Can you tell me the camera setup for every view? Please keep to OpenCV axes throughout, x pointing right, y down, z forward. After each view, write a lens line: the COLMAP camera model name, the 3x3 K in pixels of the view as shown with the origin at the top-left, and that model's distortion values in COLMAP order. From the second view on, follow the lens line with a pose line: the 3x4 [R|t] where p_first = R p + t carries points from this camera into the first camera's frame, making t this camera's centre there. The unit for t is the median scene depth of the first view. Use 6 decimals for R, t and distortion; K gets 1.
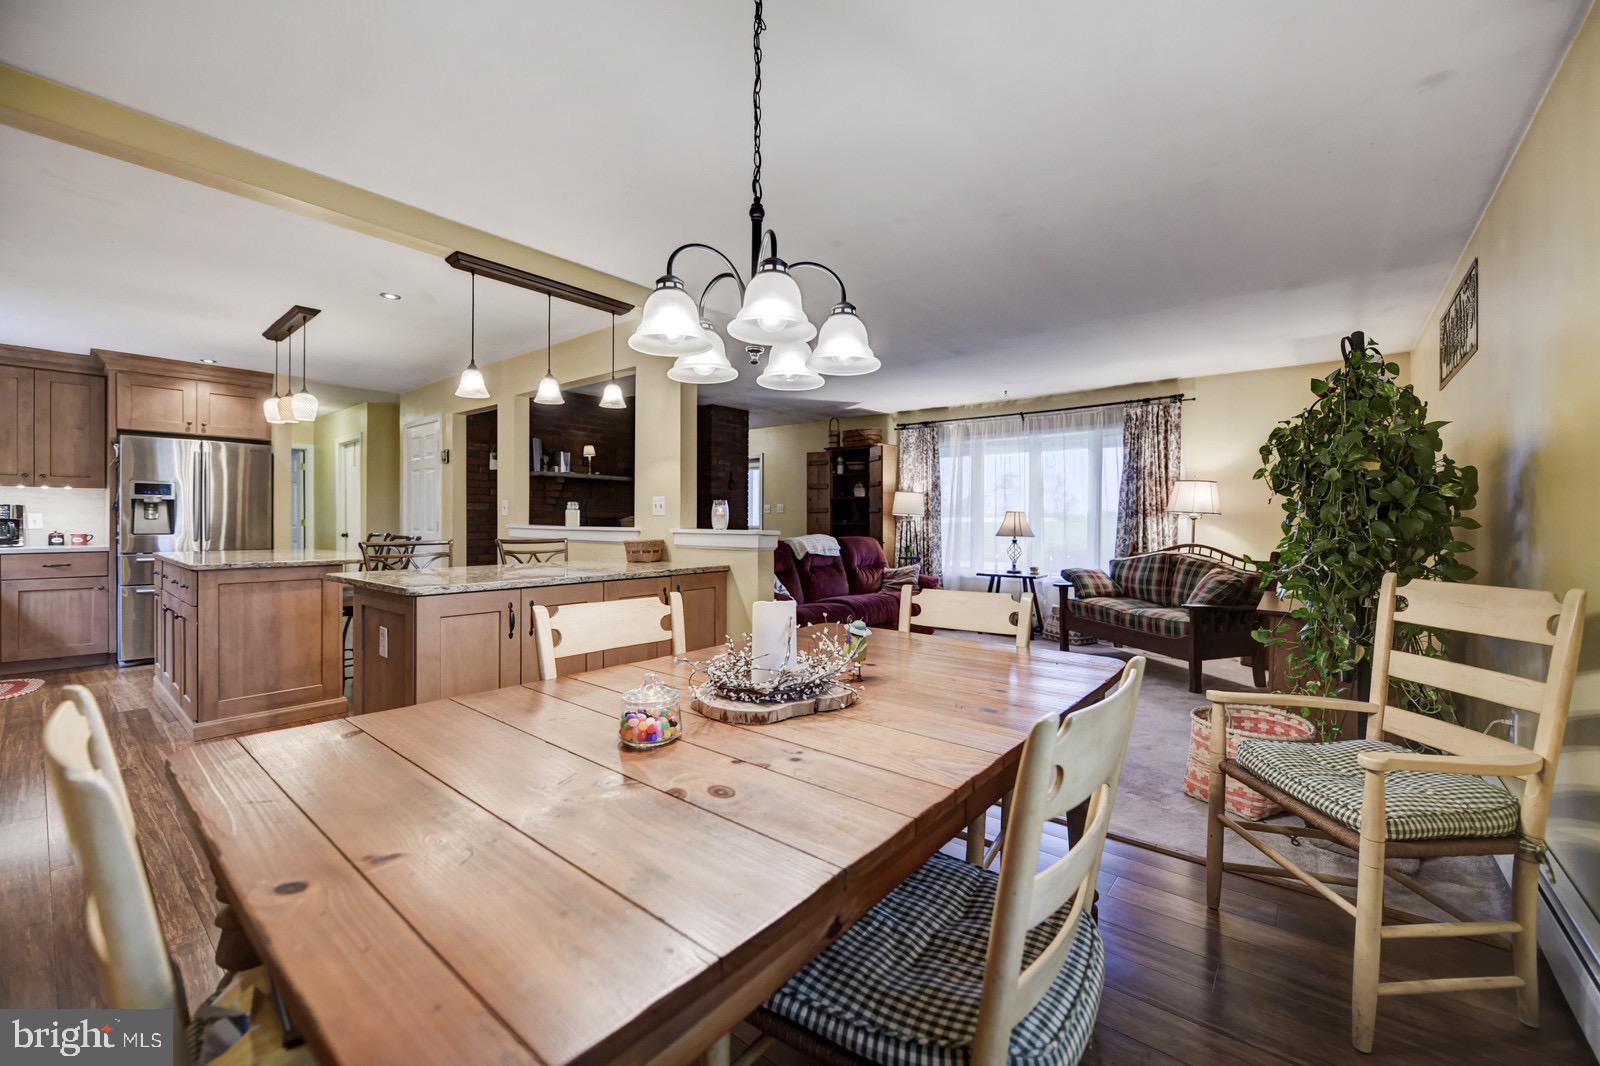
lens RADIAL K [[638.7, 0, 804.2], [0, 638.7, 523.8], [0, 0, 1]] dist [-0.005973, -0.001891]
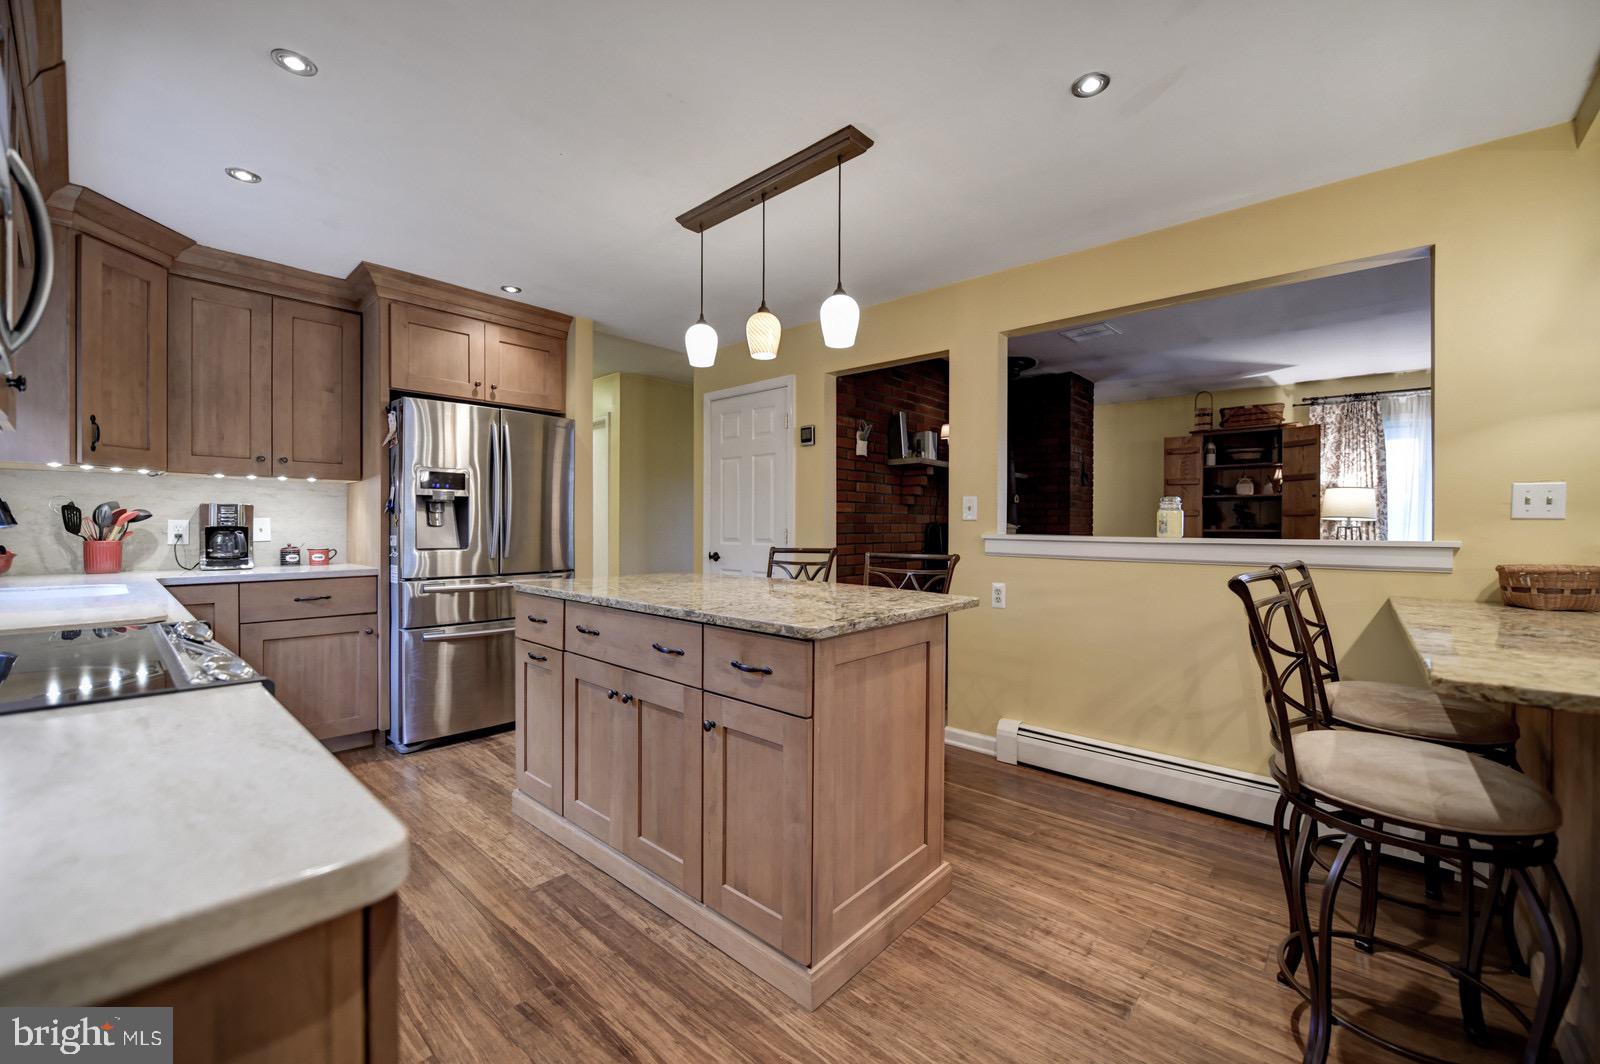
lens RADIAL K [[635.1, 0, 806.2], [0, 635.1, 530.1], [0, 0, 1]] dist [-0.009978, 0.000139]
pose [[0.999304, -0.001161, -0.037293, -0.548122], [0.001217, 0.999998, 0.001499, -0.003408], [0.037291, -0.001544, 0.999303, 0.312905]]
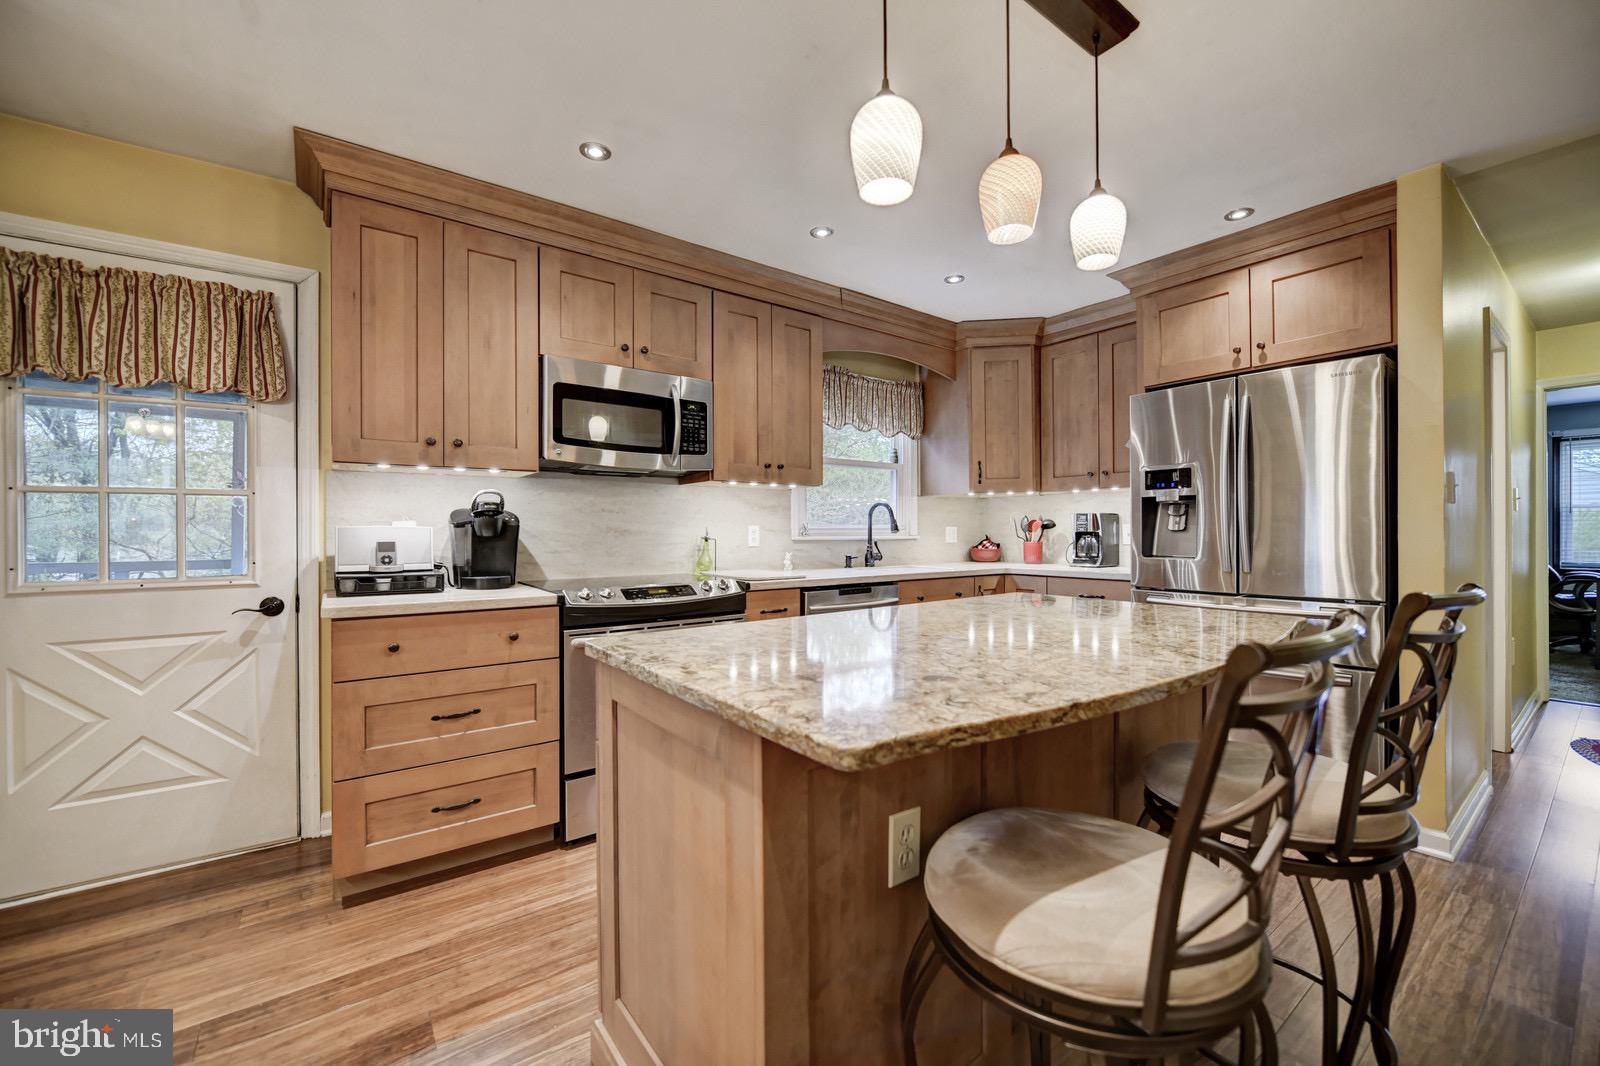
lens RADIAL K [[638.7, 0, 804.3], [0, 638.7, 529.9], [0, 0, 1]] dist [-0.005973, -0.001891]
pose [[-0.239424, -0.005191, -0.970901, -0.337431], [-0.002675, 0.999985, -0.004687, -0.004279], [0.970911, 0.001475, -0.239434, 0.714128]]
